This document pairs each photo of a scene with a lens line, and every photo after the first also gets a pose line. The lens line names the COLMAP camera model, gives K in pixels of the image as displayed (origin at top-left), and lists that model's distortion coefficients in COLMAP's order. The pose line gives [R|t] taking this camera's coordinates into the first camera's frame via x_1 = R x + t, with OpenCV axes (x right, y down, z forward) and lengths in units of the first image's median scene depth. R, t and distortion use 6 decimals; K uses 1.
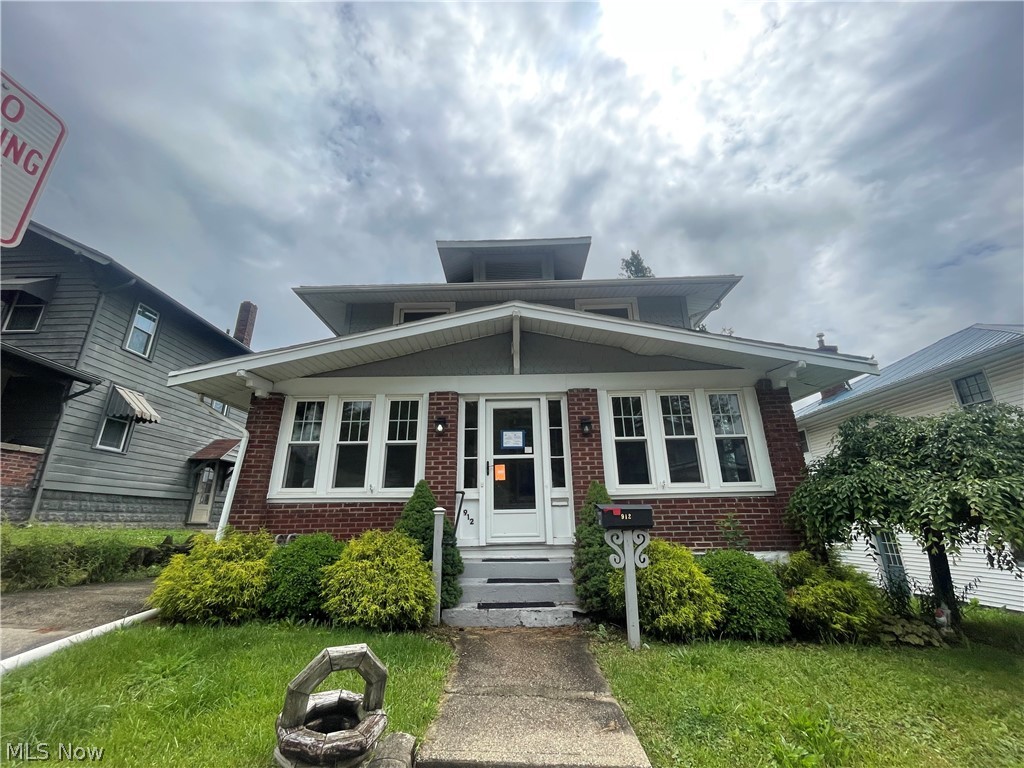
lens RADIAL K [[406.9, 0, 512.0], [0, 406.9, 384.0], [0, 0, 1]] dist [-0.008187, -0.000132]
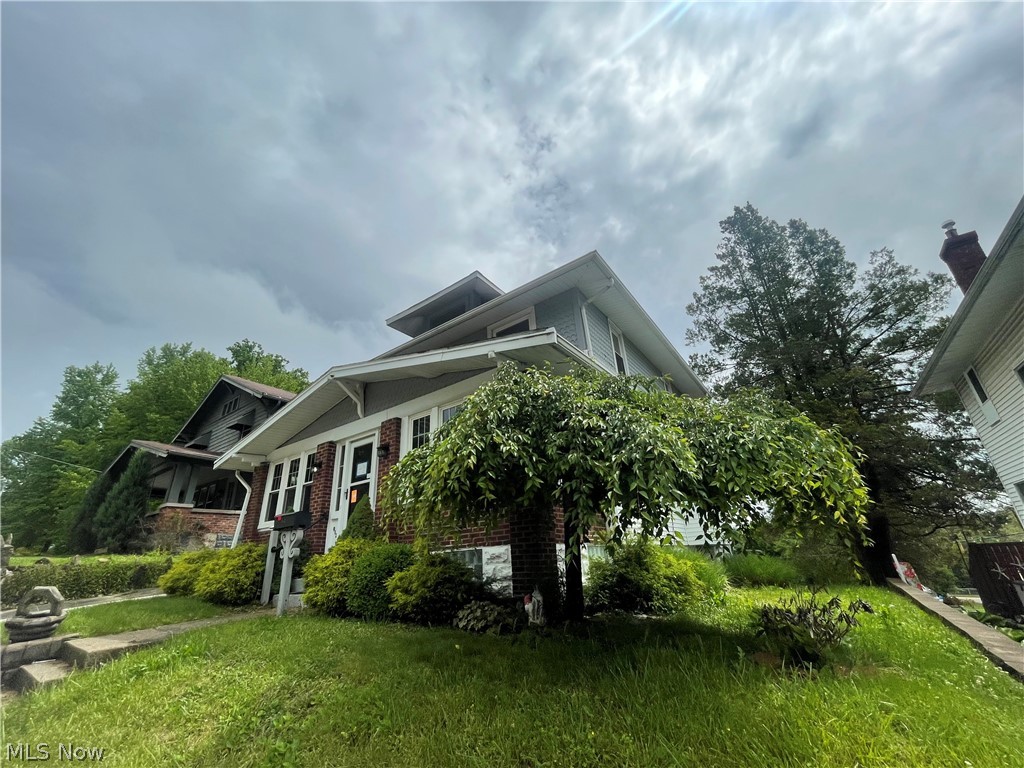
lens RADIAL K [[417.3, 0, 512.0], [0, 417.3, 384.0], [0, 0, 1]] dist [-0.001097, -0.000103]
pose [[0.814024, -0.255129, -0.521799, 1.167091], [0.215386, 0.966907, -0.136750, 0.160490], [0.539420, -0.001070, 0.842036, 0.144535]]
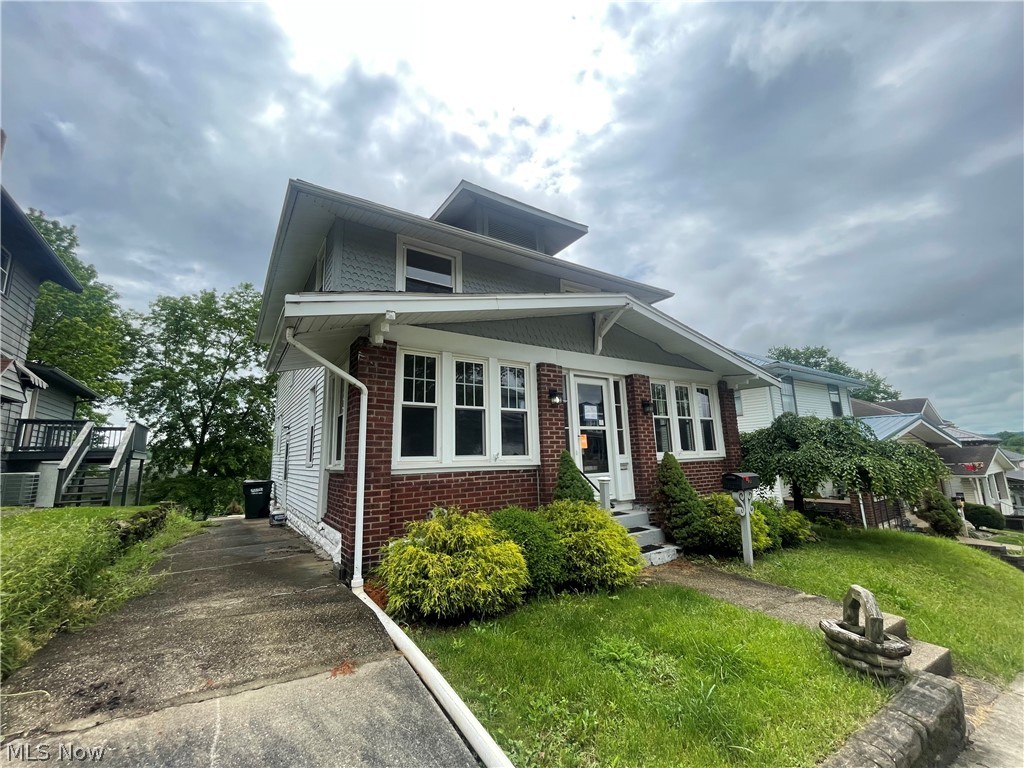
lens RADIAL K [[417.0, 0, 512.0], [0, 417.0, 384.0], [0, 0, 1]] dist [0.010151, -0.000176]
pose [[0.828306, 0.090462, 0.552925, -0.840015], [-0.163129, 0.983061, 0.083540, -0.003214], [-0.536002, -0.159395, 0.829032, 0.172748]]
